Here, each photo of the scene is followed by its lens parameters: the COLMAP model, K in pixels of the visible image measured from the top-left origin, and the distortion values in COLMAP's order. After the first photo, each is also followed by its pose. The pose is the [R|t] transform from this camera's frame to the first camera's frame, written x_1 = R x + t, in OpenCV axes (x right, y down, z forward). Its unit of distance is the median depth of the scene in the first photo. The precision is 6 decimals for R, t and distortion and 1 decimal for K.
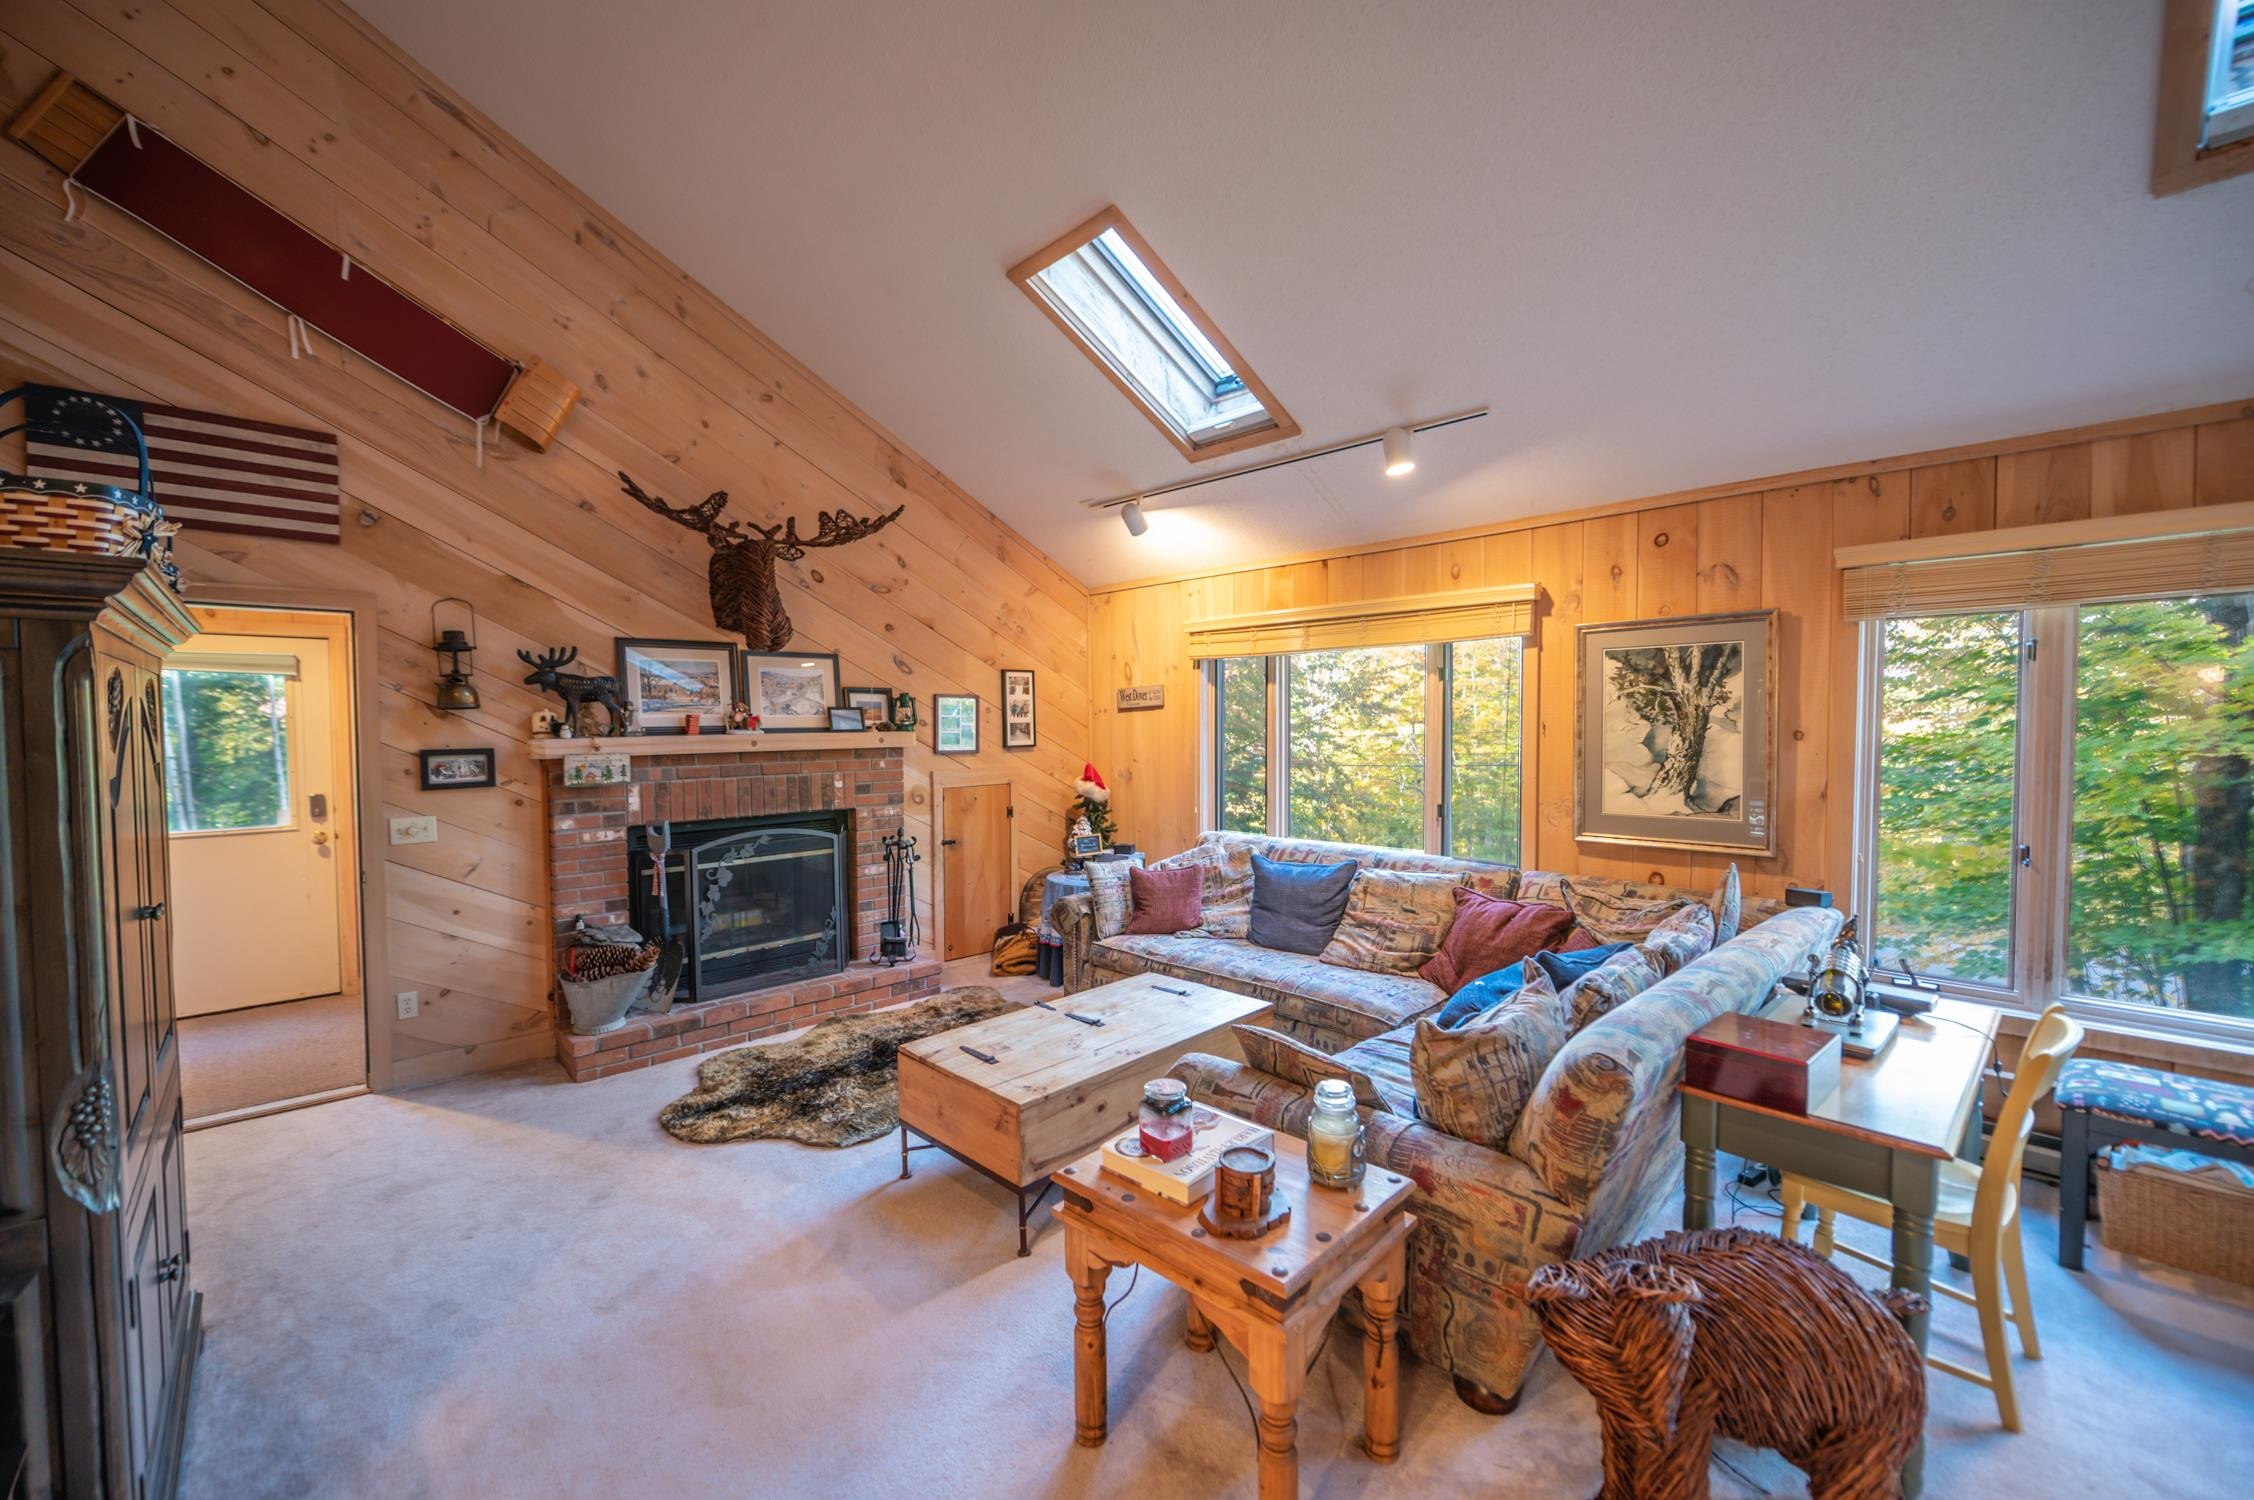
lens RADIAL K [[894.3, 0, 1110.8], [0, 894.3, 754.4], [0, 0, 1]] dist [-0.007483, -0.000265]
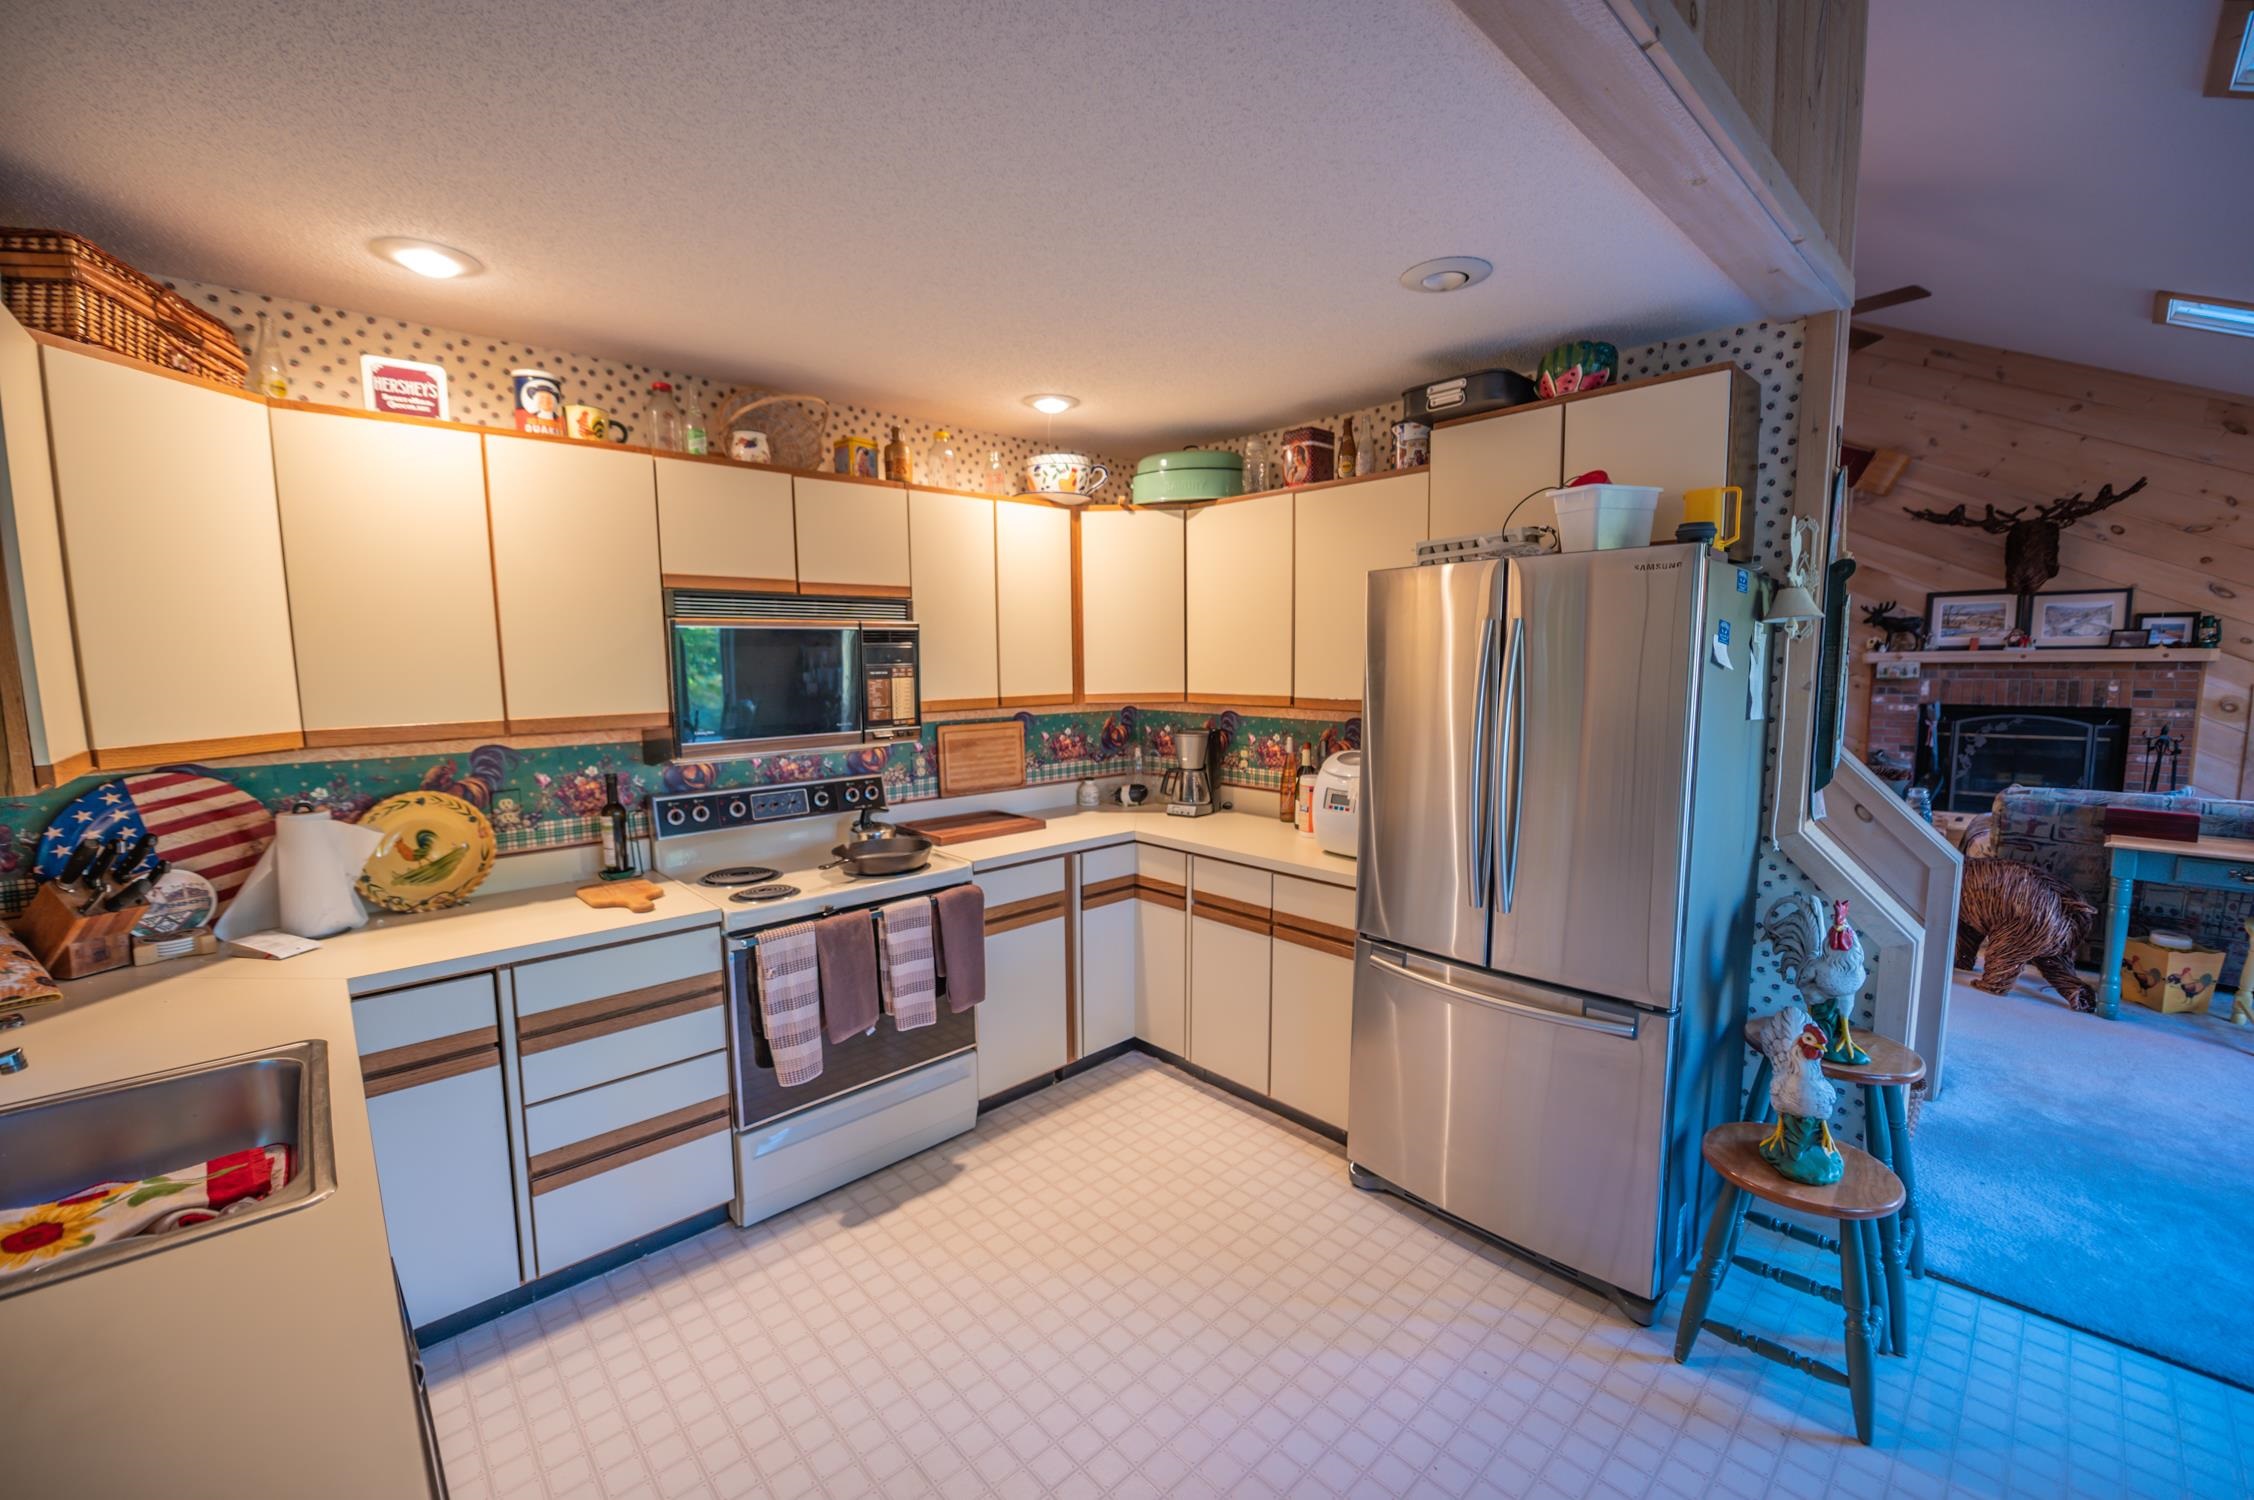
lens RADIAL K [[894.3, 0, 1124.4], [0, 894.3, 748.8], [0, 0, 1]] dist [-0.007483, -0.000265]
pose [[0.001723, 0.109666, -0.993967, 1.117284], [-0.023840, 0.993690, 0.109594, 0.014699], [0.999714, 0.023507, 0.004327, -0.513632]]
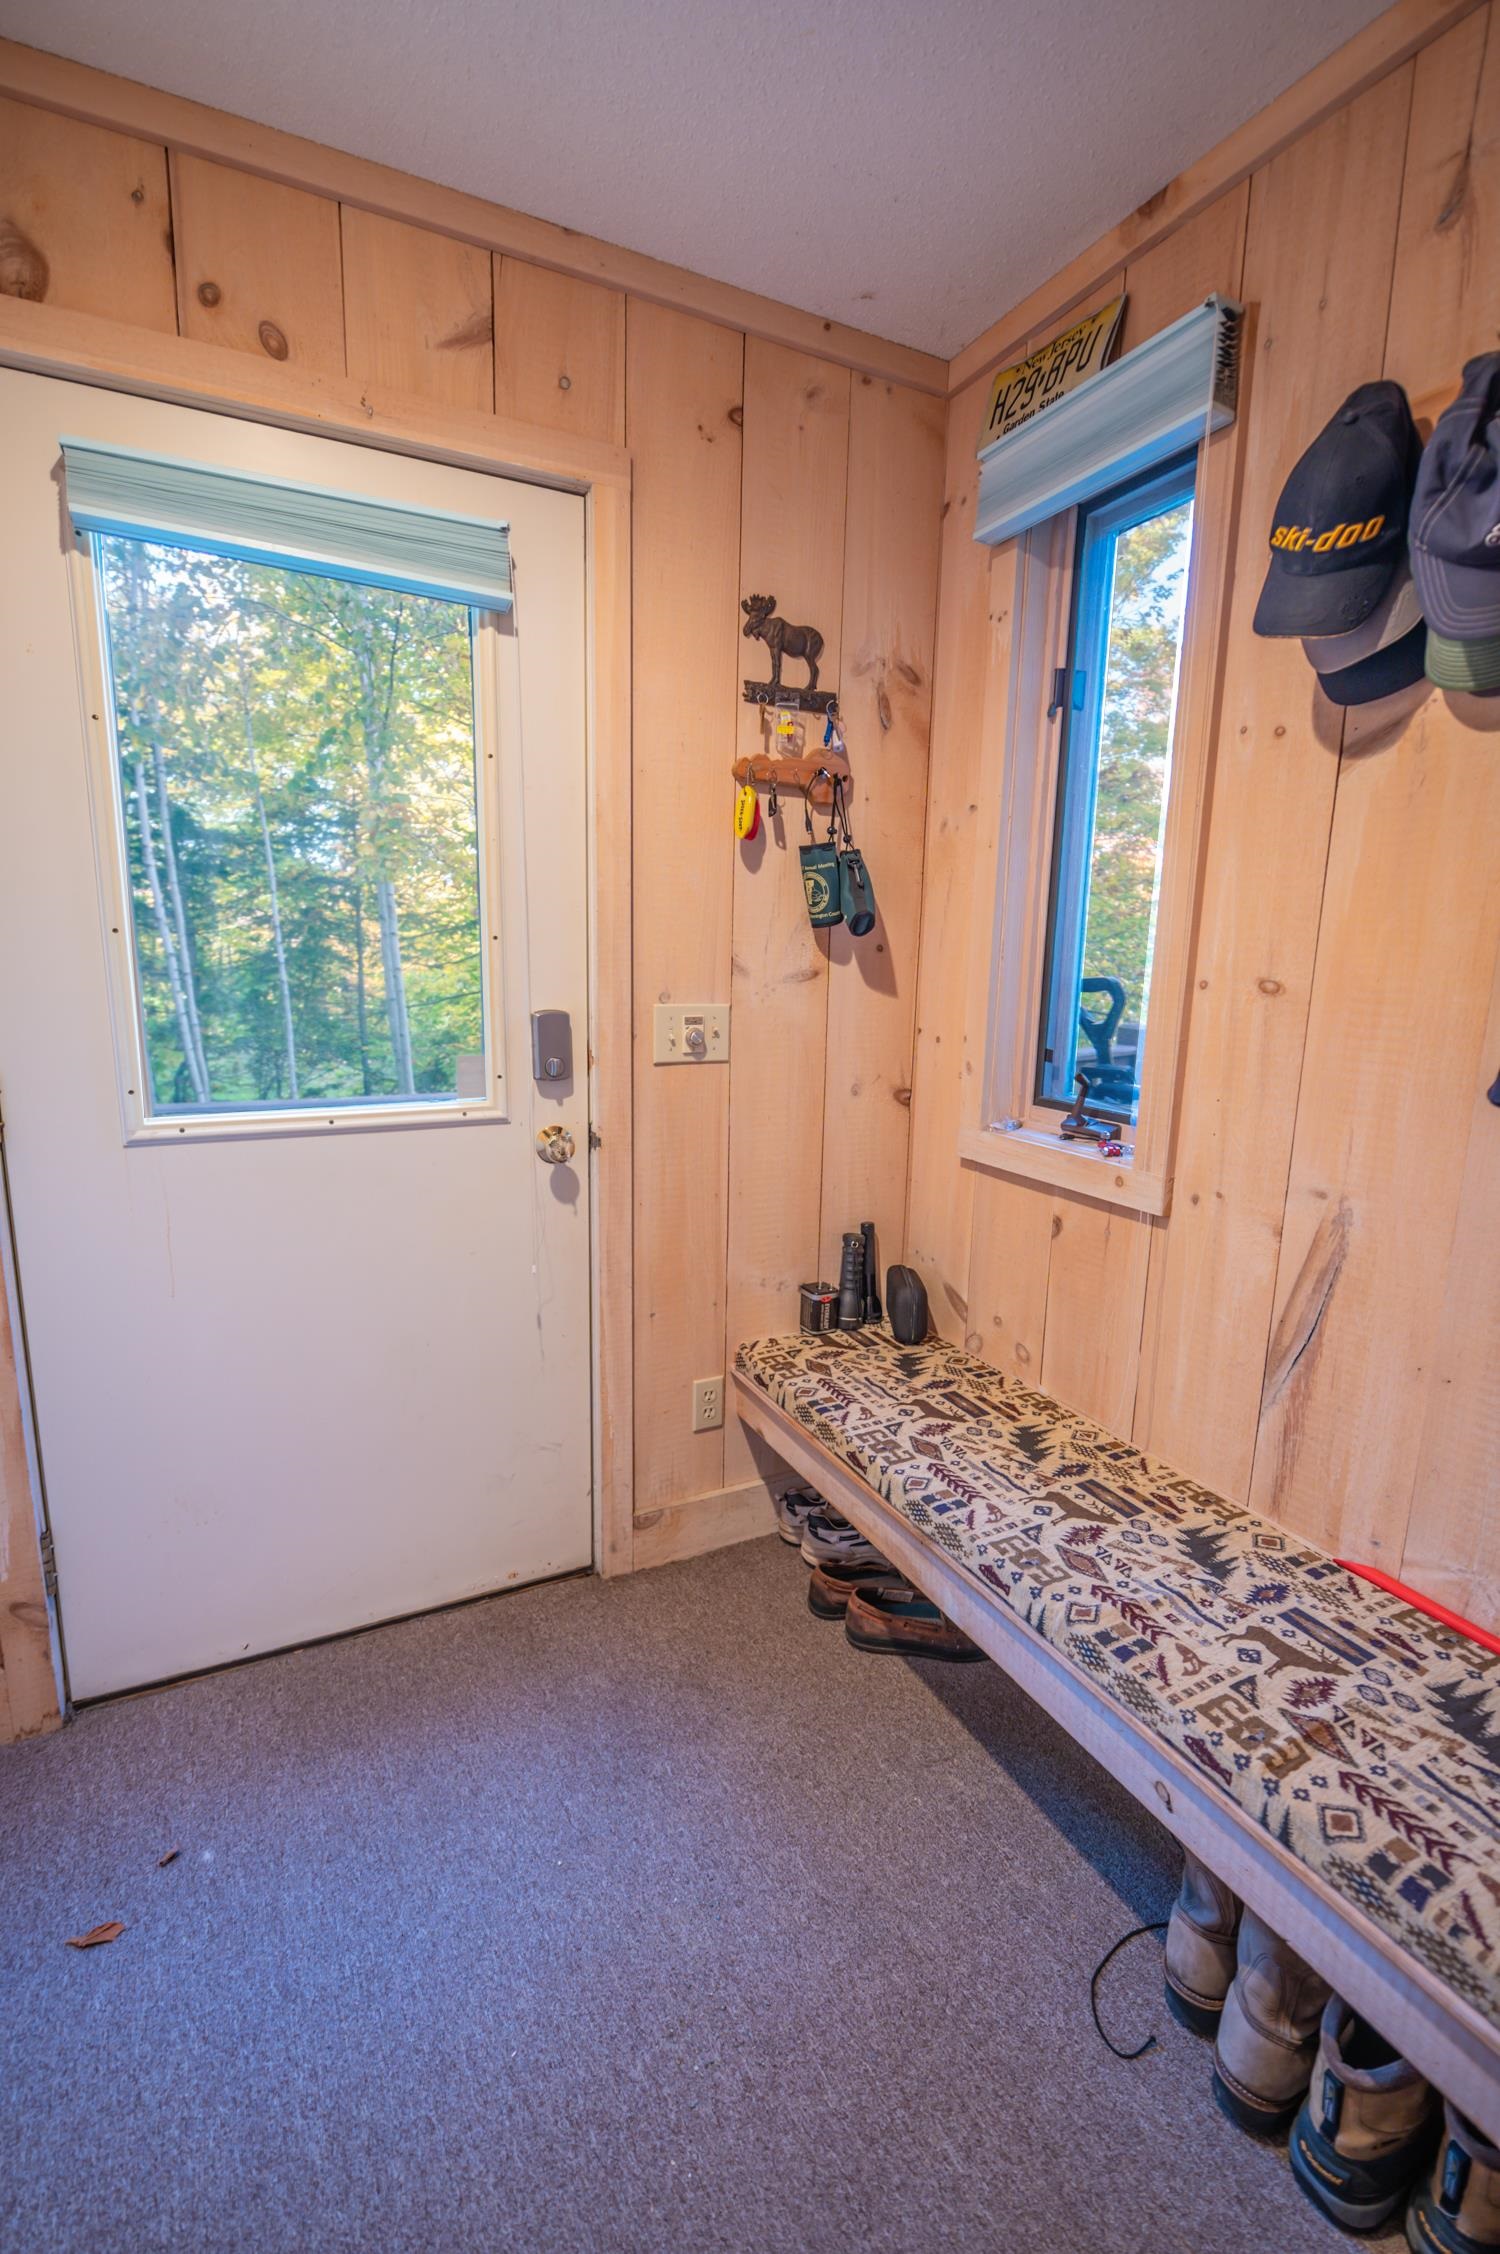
lens RADIAL K [[988.4, 0, 750.8], [0, 988.4, 1129.8], [0, 0, 1]] dist [-0.006593, -0.000190]
pose [[0.958318, 0.073204, -0.276166, -0.593299], [-0.033837, 0.988895, 0.144713, 0.027134], [0.283693, -0.129337, 0.950153, 0.554191]]
